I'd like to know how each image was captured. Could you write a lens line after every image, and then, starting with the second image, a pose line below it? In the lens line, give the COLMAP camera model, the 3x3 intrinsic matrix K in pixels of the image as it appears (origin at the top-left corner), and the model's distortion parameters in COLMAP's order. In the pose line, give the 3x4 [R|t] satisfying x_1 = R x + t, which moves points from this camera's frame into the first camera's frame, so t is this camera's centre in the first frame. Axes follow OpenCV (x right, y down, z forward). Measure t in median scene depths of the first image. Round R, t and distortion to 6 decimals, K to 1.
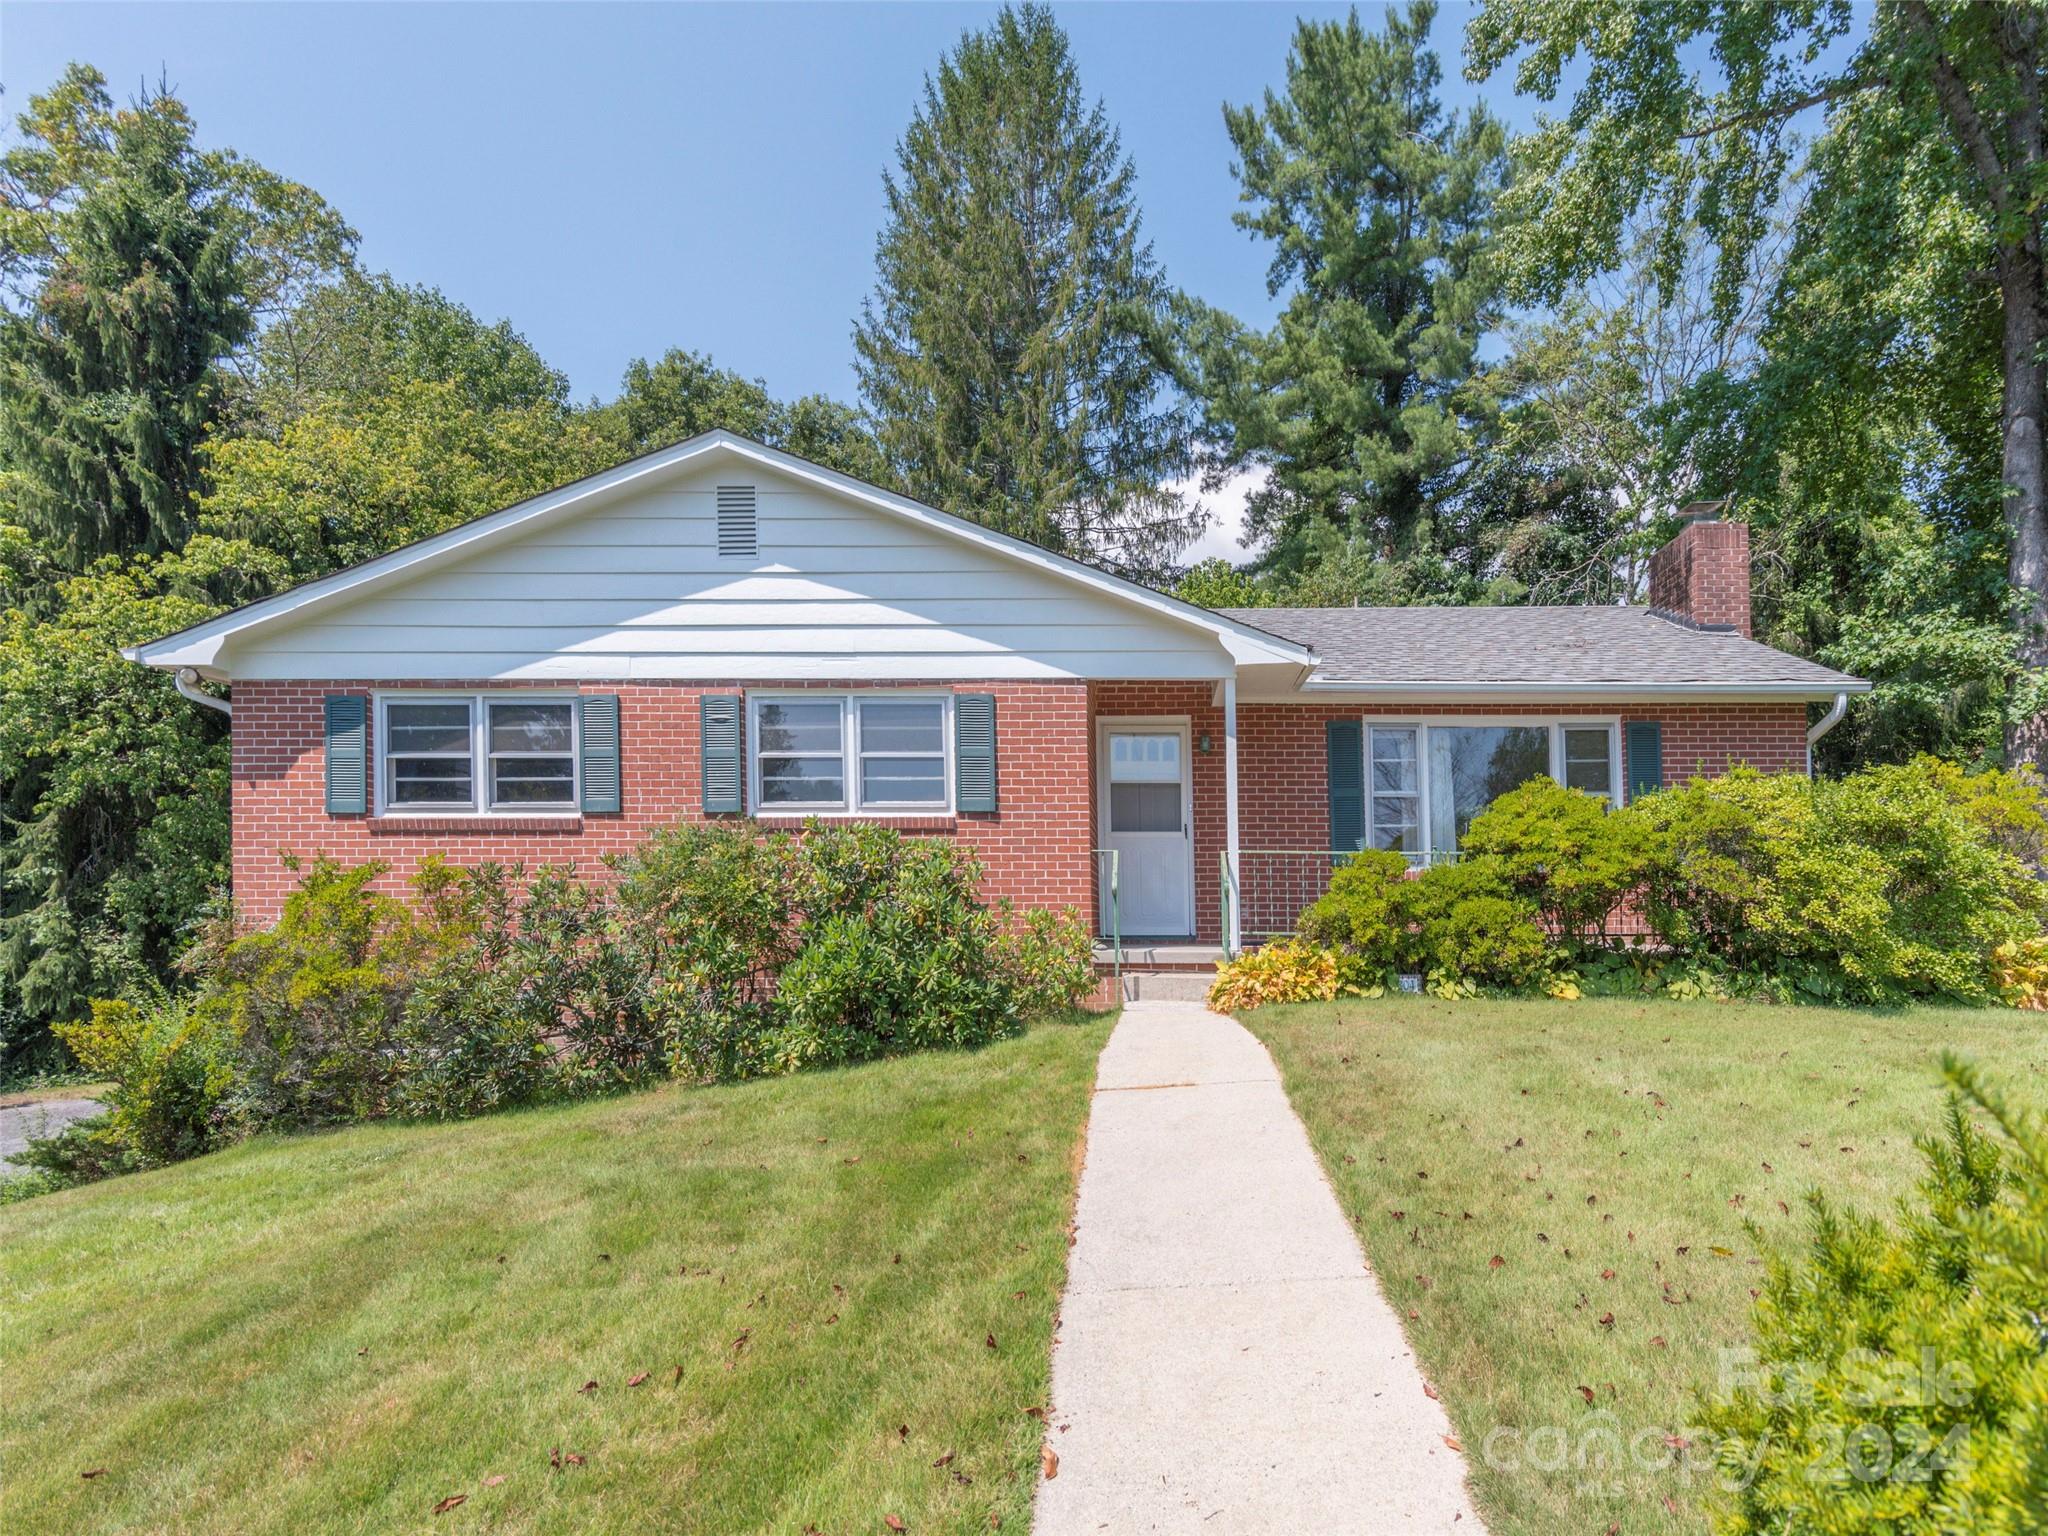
lens RADIAL K [[998.2, 0, 1024.0], [0, 998.2, 768.0], [0, 0, 1]] dist [0.011152, 0.000625]
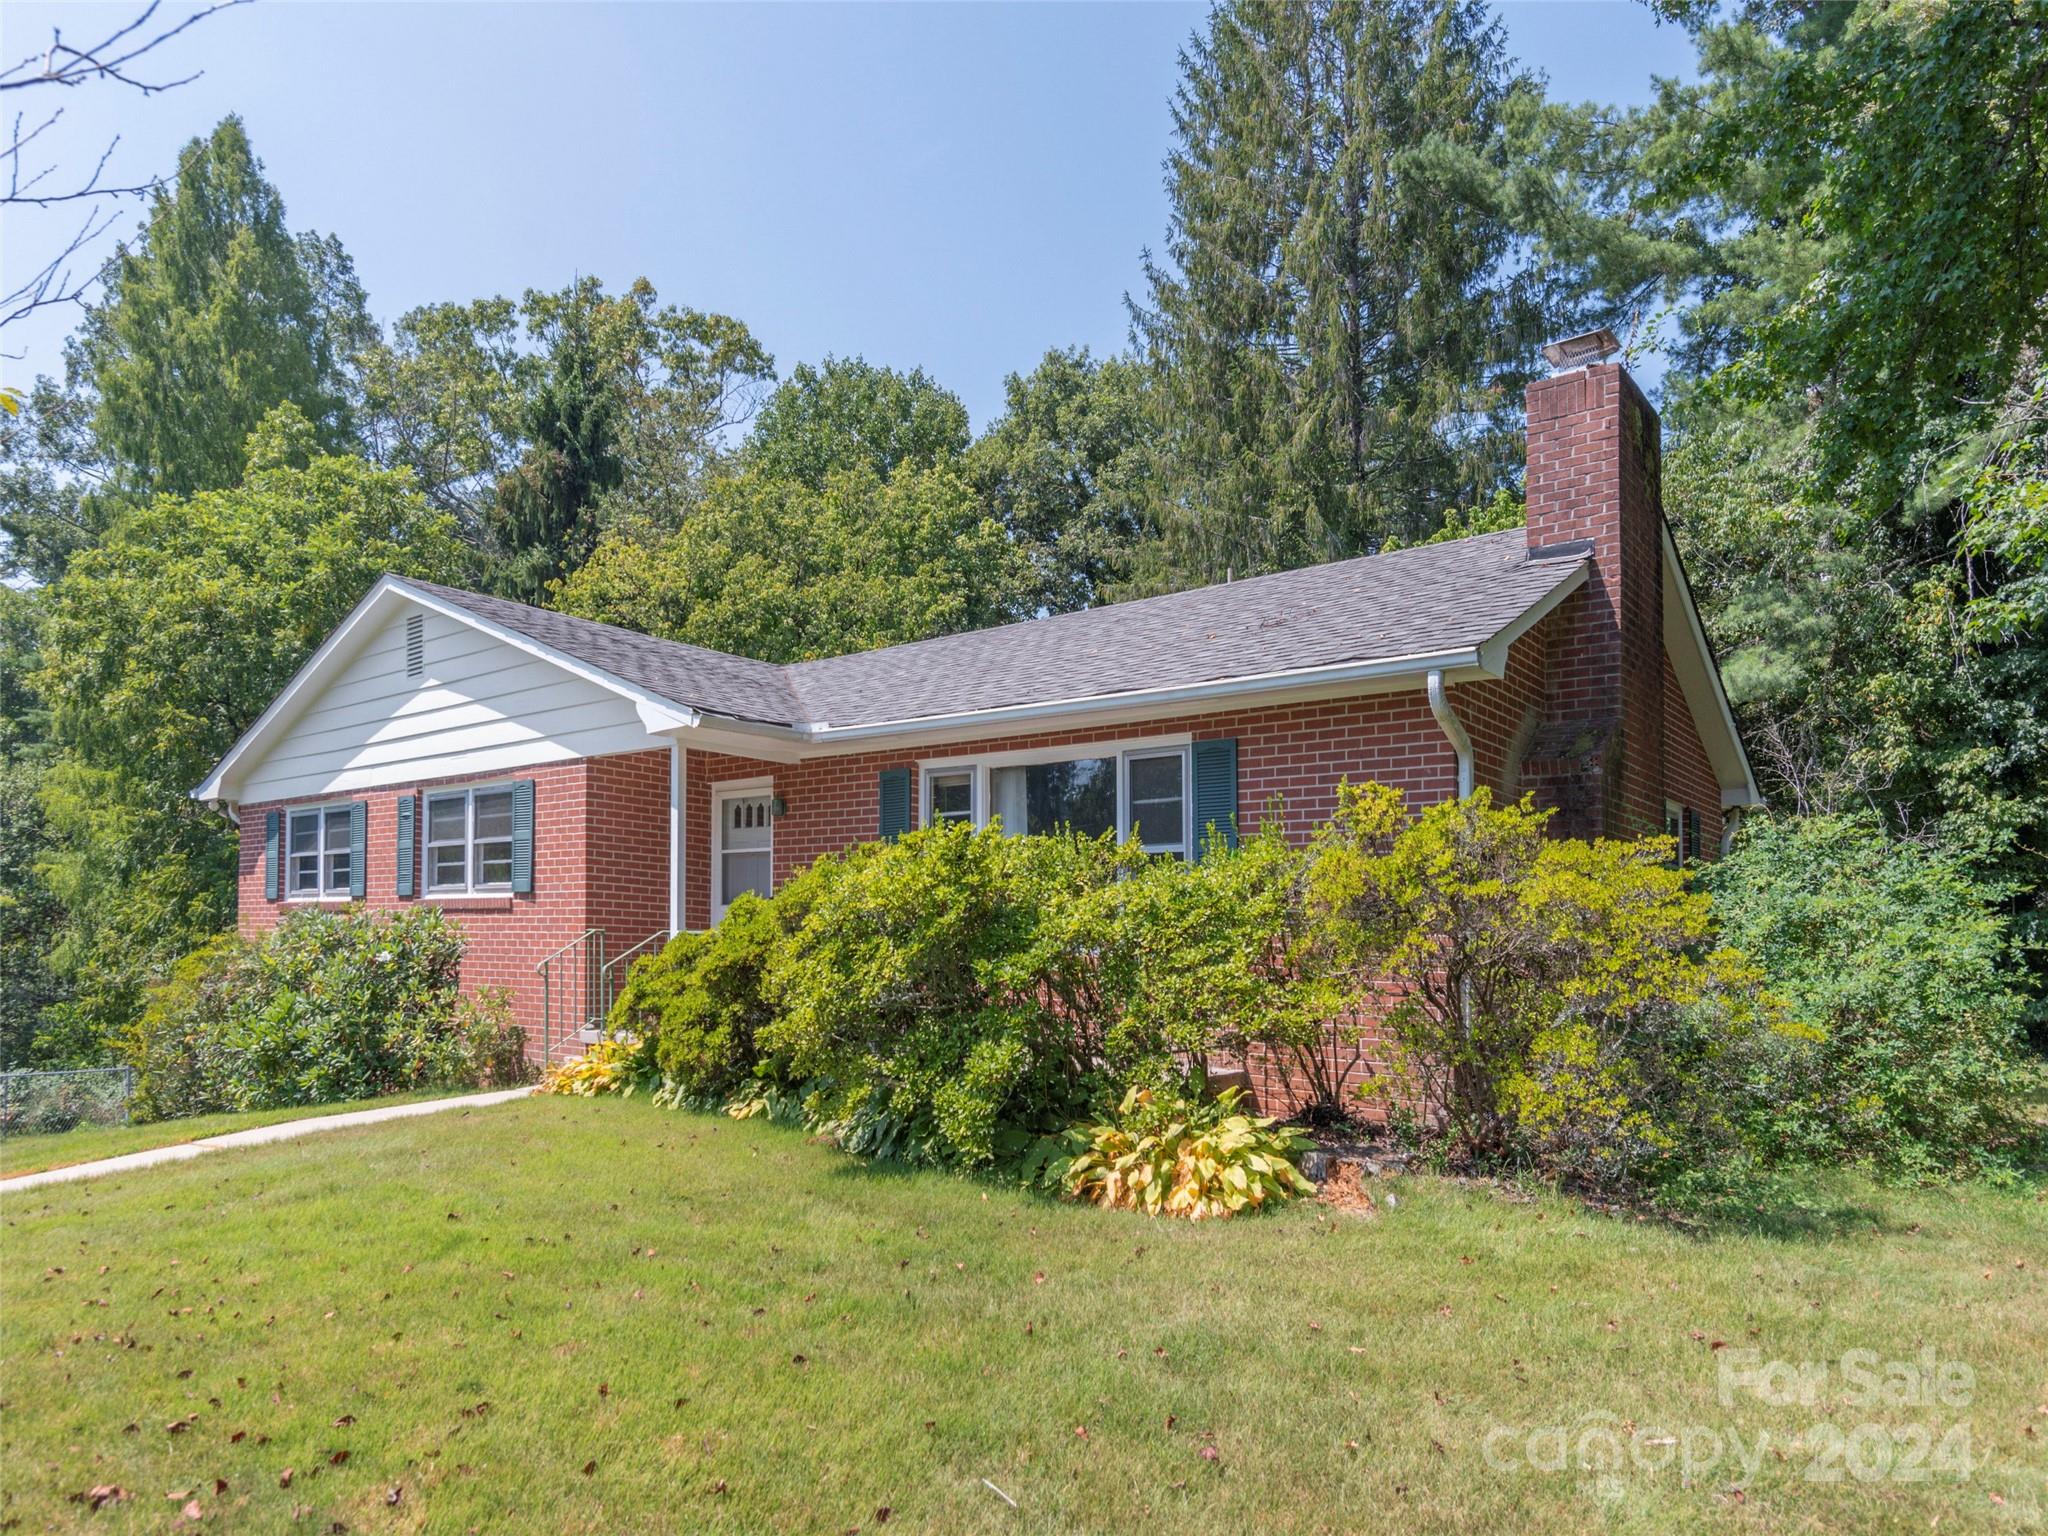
lens RADIAL K [[1322.0, 0, 1024.0], [0, 1322.0, 768.0], [0, 0, 1]] dist [-0.004212, 0.000204]
pose [[0.768384, -0.072381, -0.635882, 1.174750], [0.059990, 0.997355, -0.041037, 0.001841], [0.637171, -0.006615, 0.770694, 0.246581]]
